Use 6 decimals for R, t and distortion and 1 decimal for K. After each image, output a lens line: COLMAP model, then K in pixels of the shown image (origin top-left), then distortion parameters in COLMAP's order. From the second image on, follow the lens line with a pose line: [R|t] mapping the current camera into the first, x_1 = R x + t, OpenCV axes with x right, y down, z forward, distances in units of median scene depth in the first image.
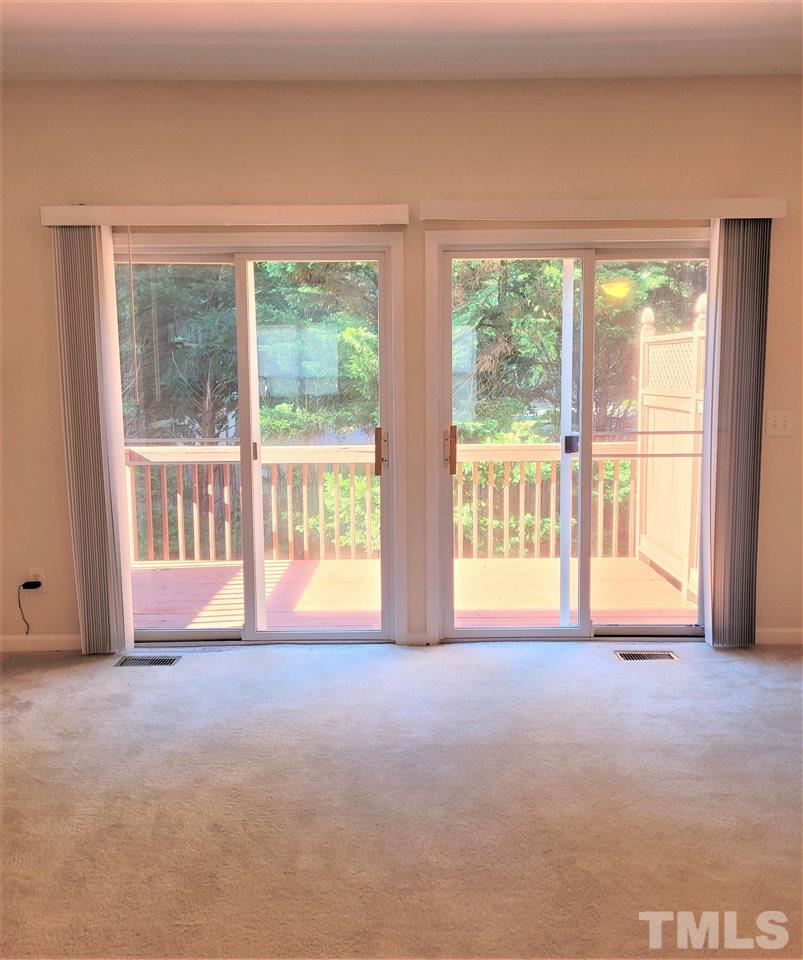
lens RADIAL K [[802.0, 0, 419.8], [0, 802.0, 468.0], [0, 0, 1]] dist [0.020206, 0.005202]
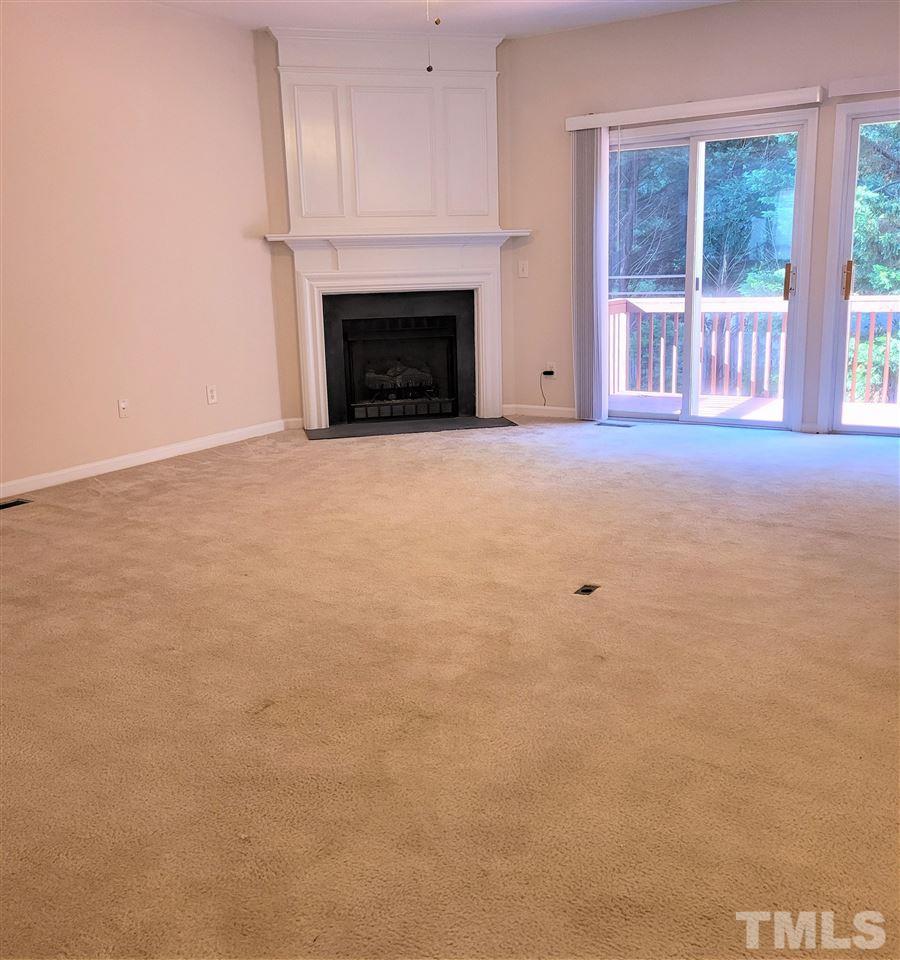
lens RADIAL K [[925.0, 0, 450.3], [0, 925.0, 480.2], [0, 0, 1]] dist [-0.009643, 0.000000]
pose [[0.840711, 0.100888, -0.532002, 0.320579], [-0.036812, 0.990865, 0.129734, 0.125652], [0.540231, -0.089485, 0.836746, -0.594852]]
